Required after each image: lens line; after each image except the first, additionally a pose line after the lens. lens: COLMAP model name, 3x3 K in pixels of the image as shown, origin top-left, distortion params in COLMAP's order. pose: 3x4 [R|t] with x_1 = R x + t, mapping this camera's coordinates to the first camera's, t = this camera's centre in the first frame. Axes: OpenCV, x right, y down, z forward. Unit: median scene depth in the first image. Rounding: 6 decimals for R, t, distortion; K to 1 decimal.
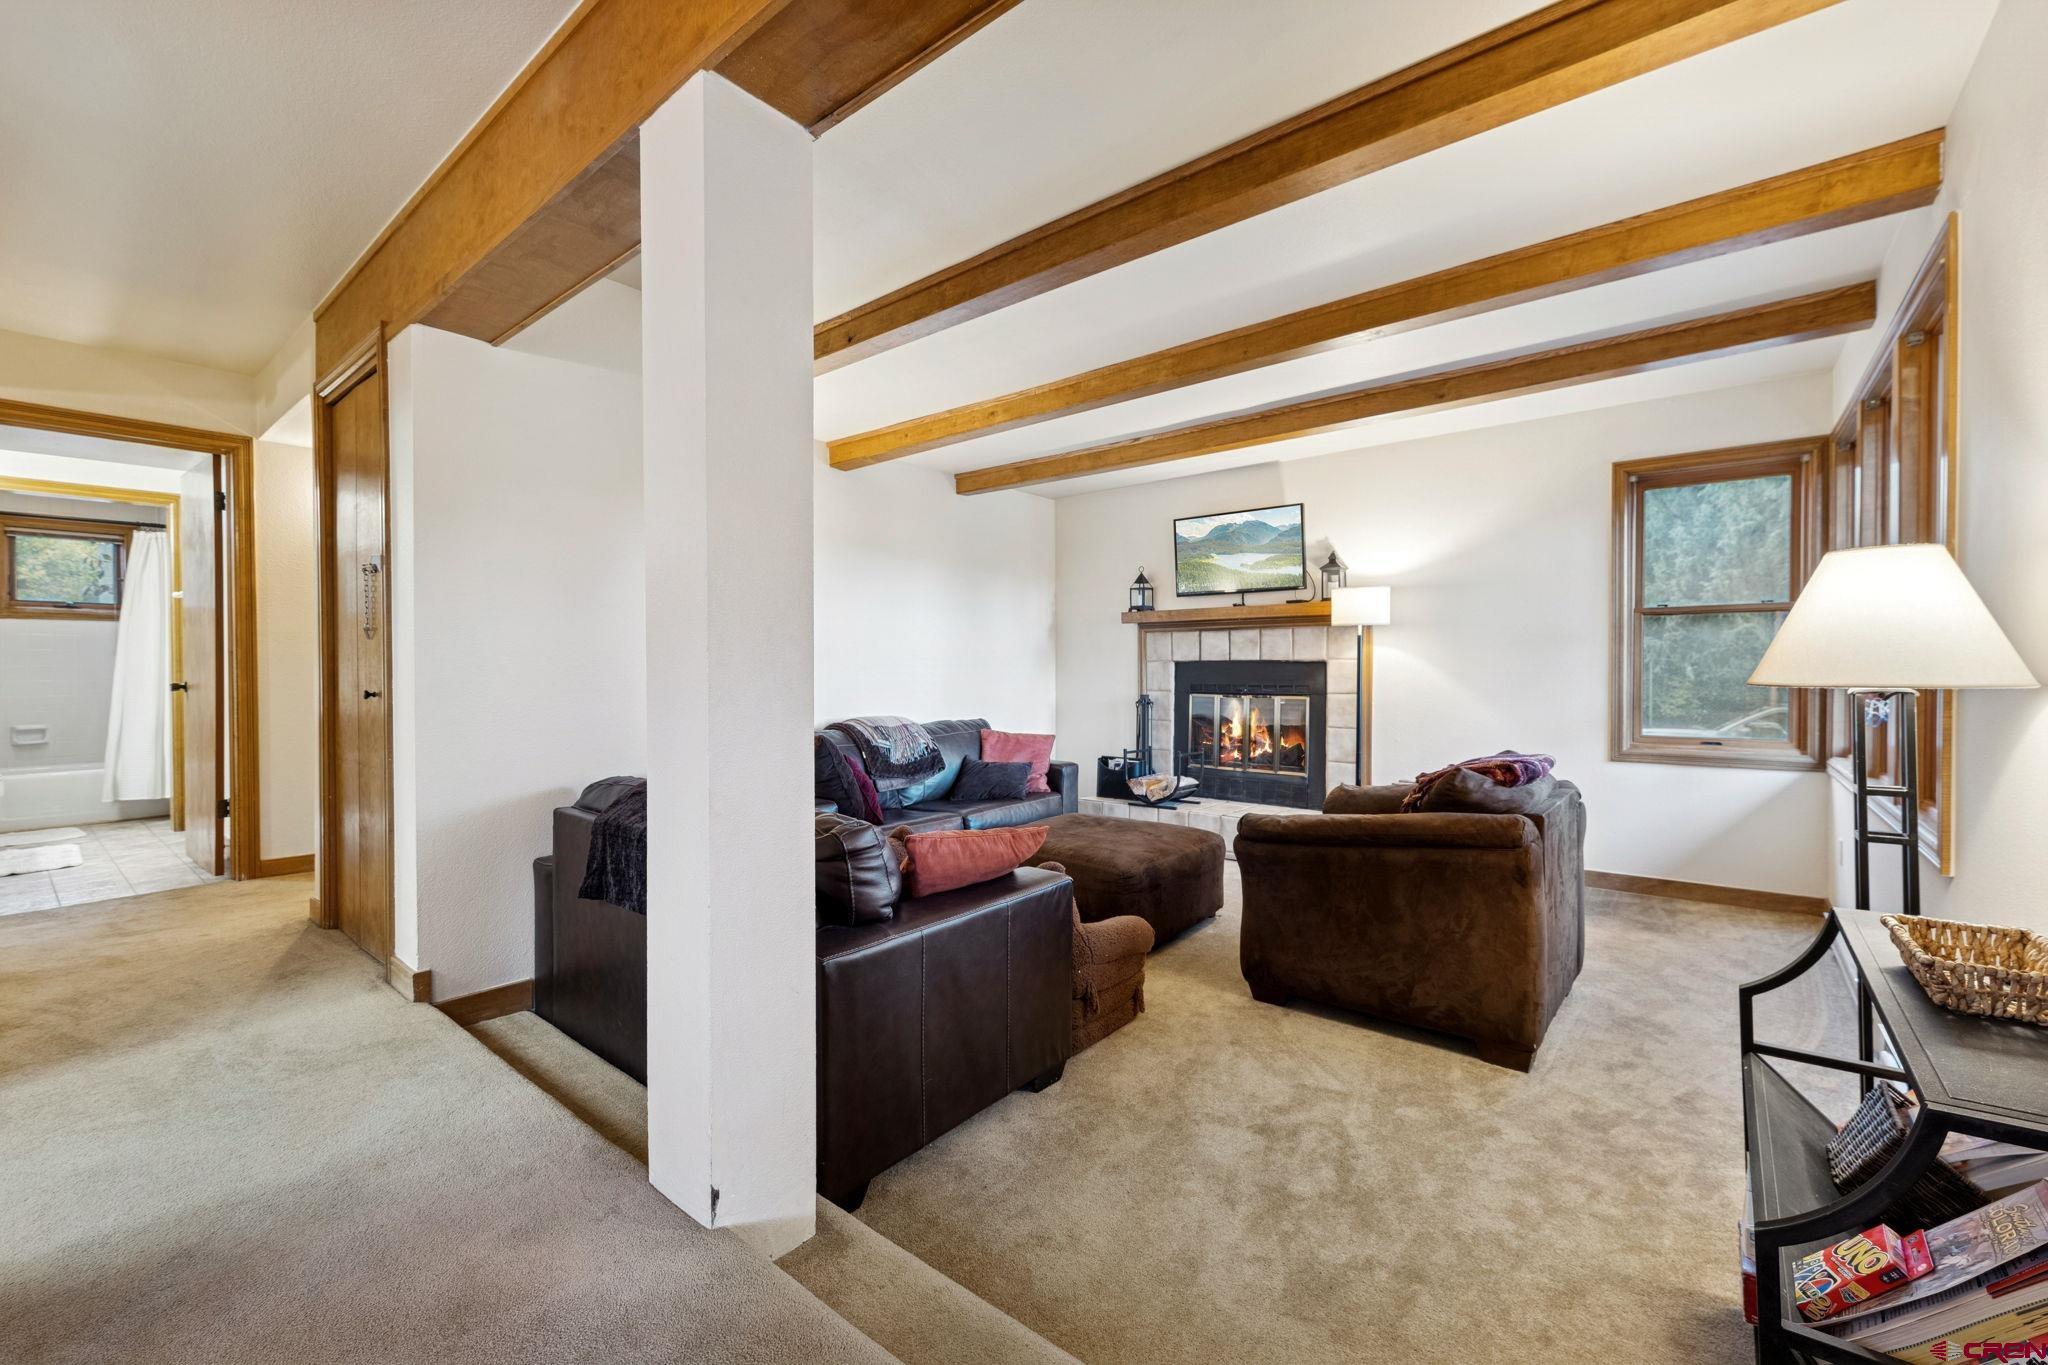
lens RADIAL K [[839.4, 0, 1031.1], [0, 839.4, 676.1], [0, 0, 1]] dist [-0.025166, 0.003146]
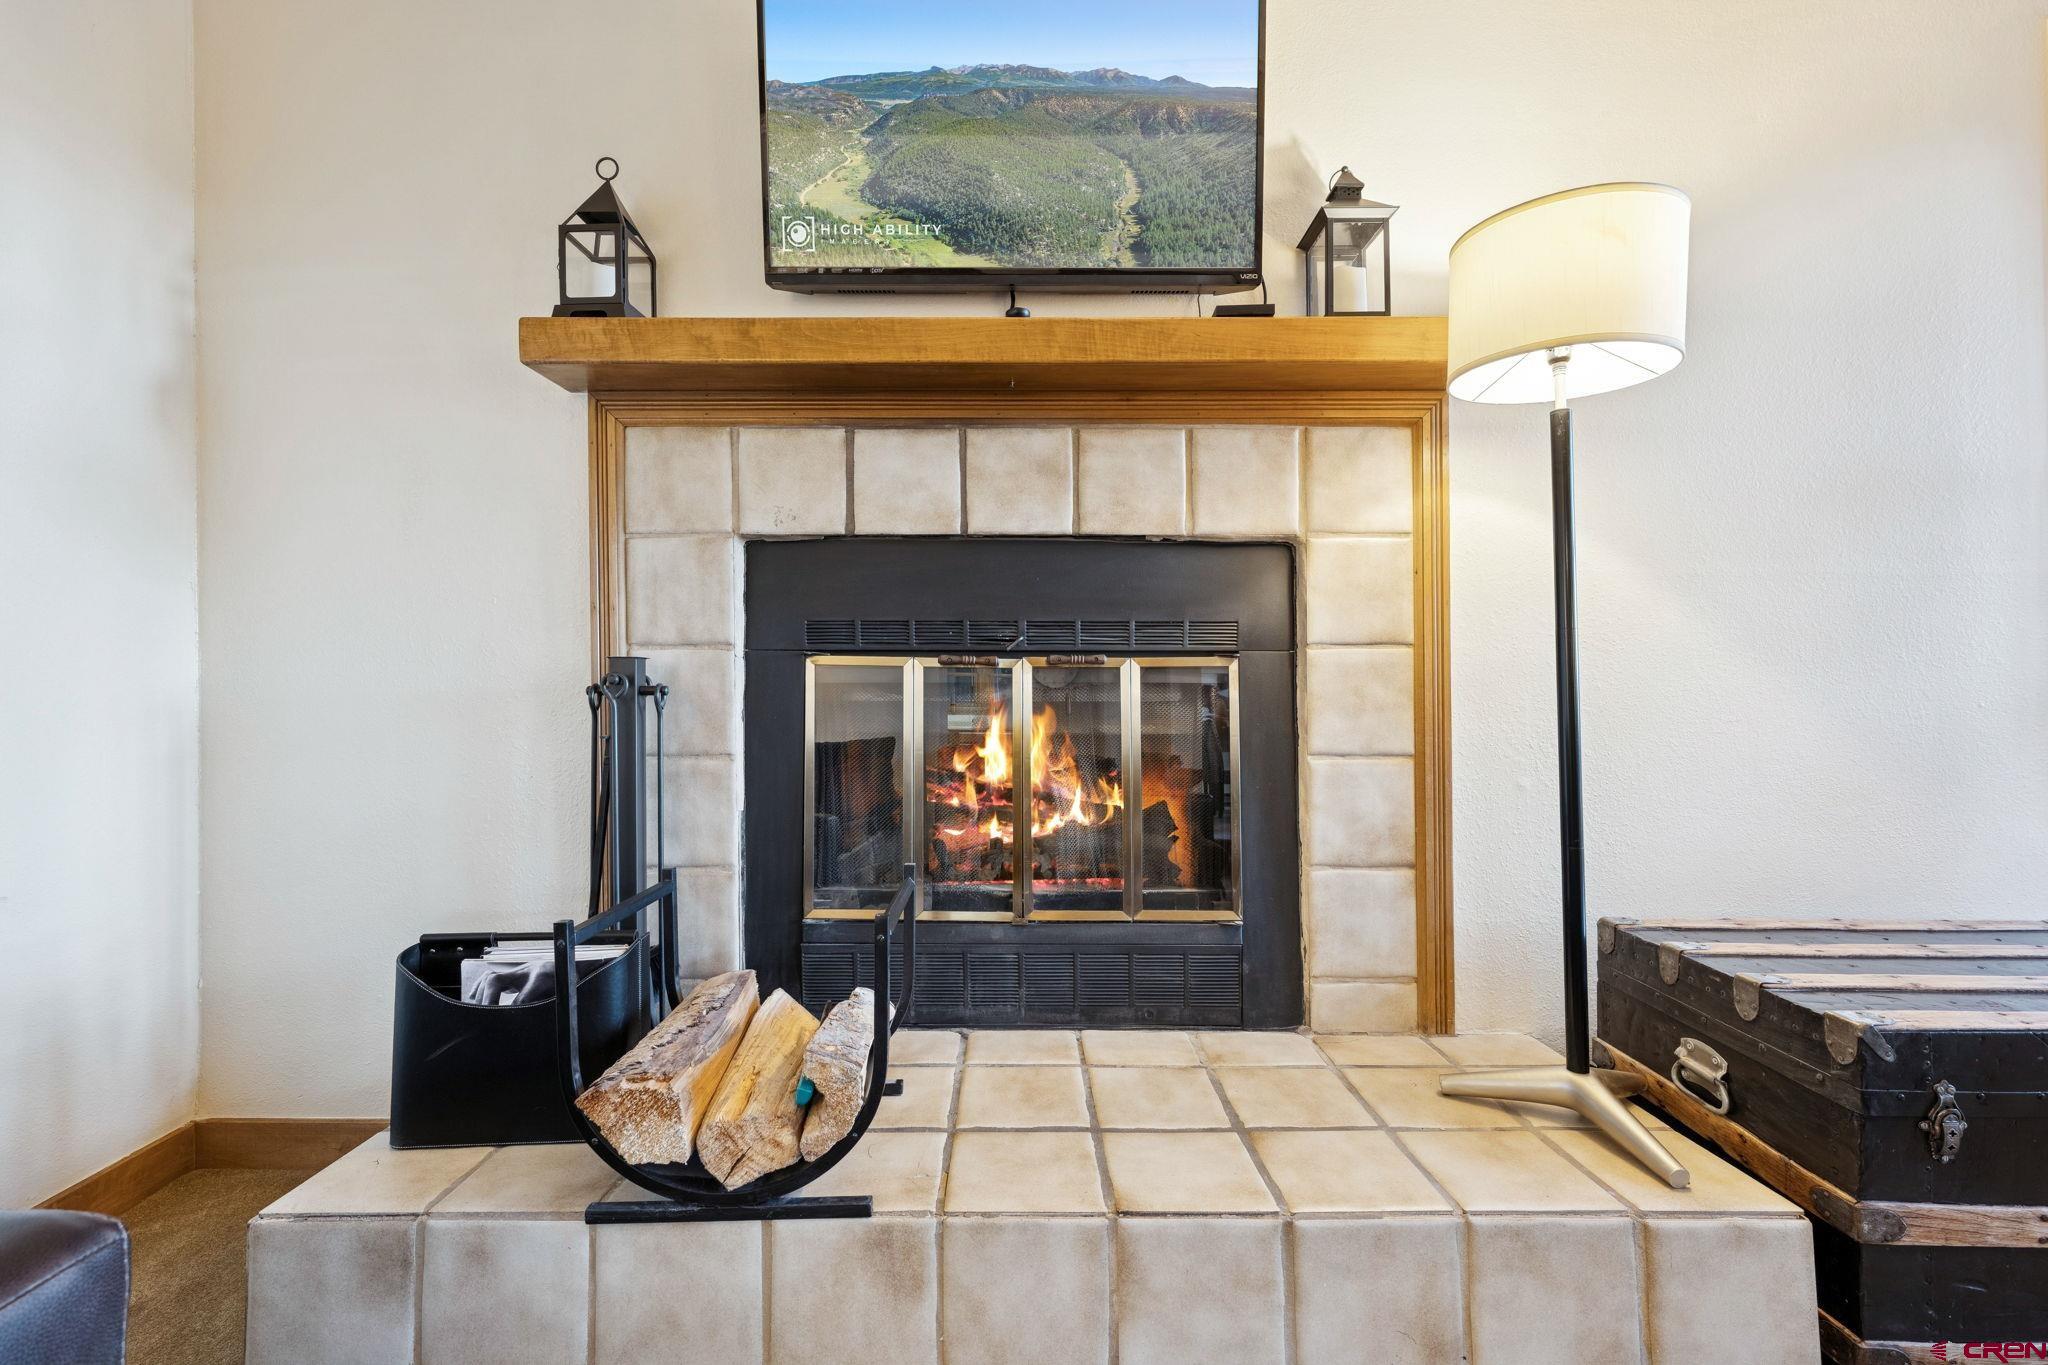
lens RADIAL K [[839.4, 0, 1013.6], [0, 839.4, 717.5], [0, 0, 1]] dist [-0.025166, 0.003146]
pose [[0.770683, -0.004377, 0.637204, 0.067410], [0.009077, 0.999950, -0.004110, 0.043584], [-0.637155, 0.008951, 0.770684, 0.754989]]
